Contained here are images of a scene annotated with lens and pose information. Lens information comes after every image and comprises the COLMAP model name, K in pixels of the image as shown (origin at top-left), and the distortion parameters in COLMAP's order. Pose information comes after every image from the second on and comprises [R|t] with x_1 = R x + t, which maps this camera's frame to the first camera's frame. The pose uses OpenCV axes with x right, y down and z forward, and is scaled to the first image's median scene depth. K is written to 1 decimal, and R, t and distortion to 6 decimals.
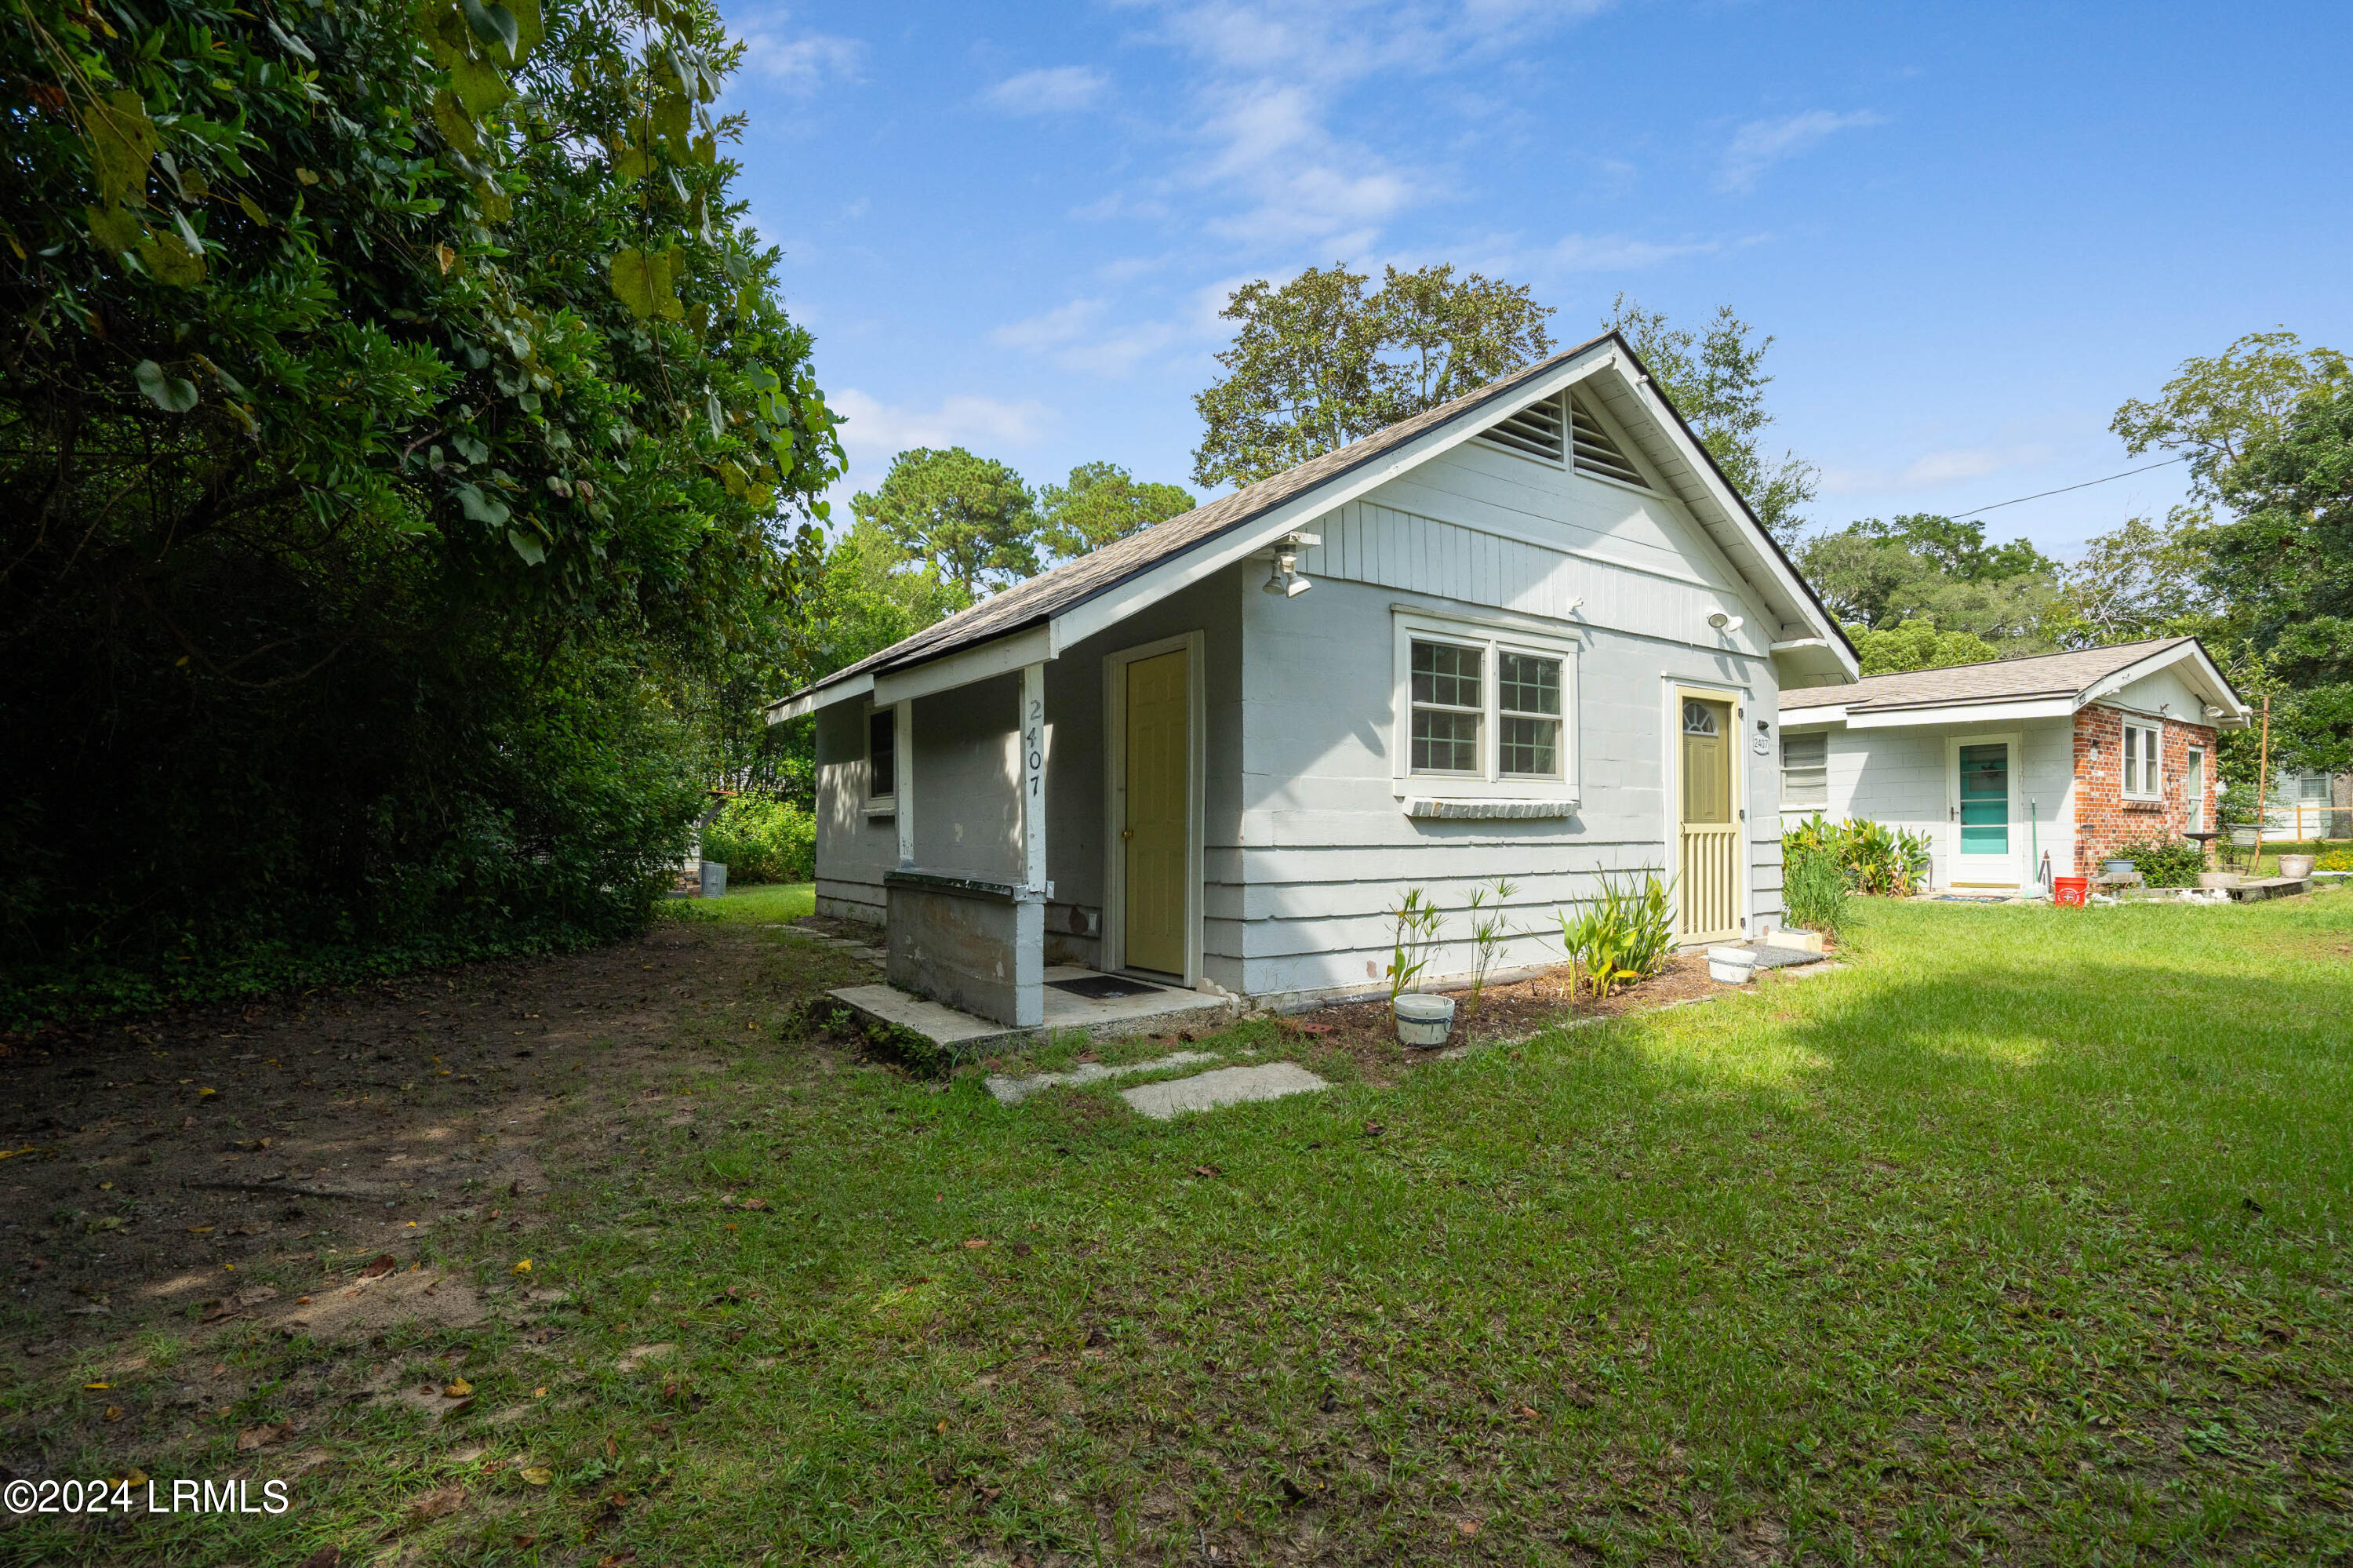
lens RADIAL K [[1026.9, 0, 1071.2], [0, 1026.9, 844.8], [0, 0, 1]] dist [-0.028344, -0.000368]
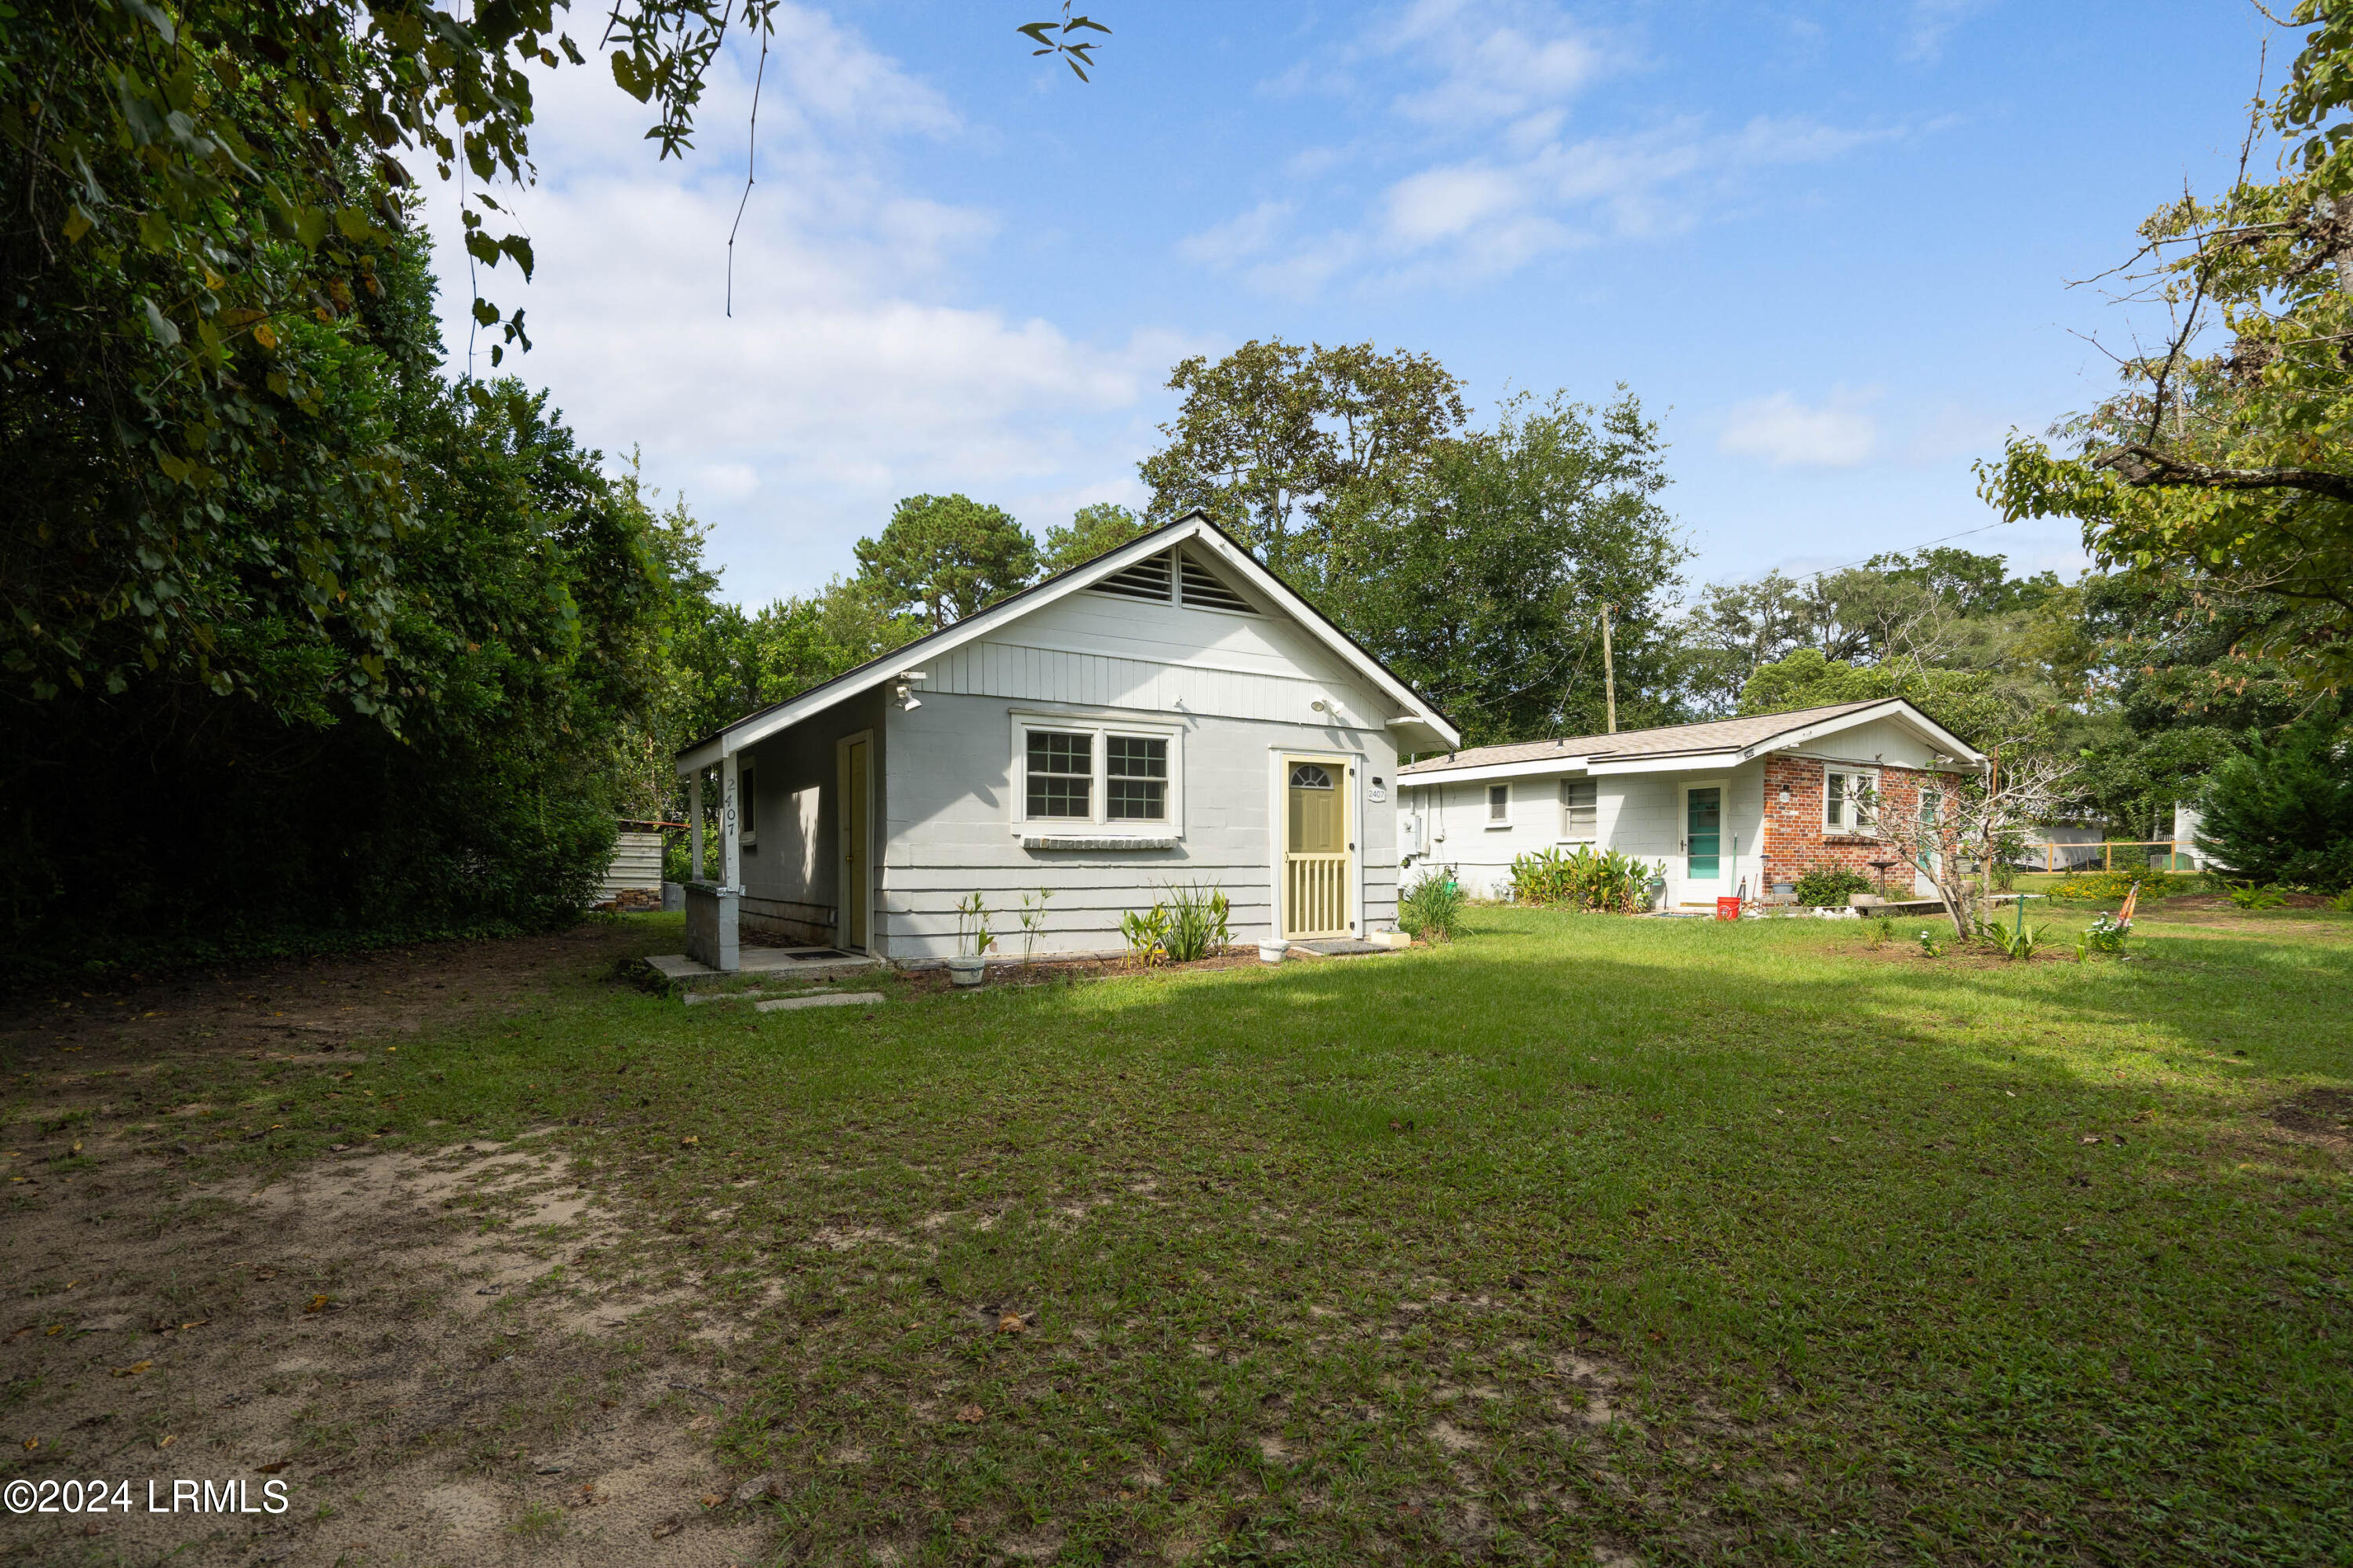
lens RADIAL K [[1093.4, 0, 1180.3], [0, 1093.4, 922.9], [0, 0, 1]] dist [-0.025709, -0.000138]
pose [[0.999990, 0.003285, -0.003155, 0.287414], [-0.003144, 0.999040, 0.043691, 0.006564], [0.003295, -0.043681, 0.999040, -0.322911]]
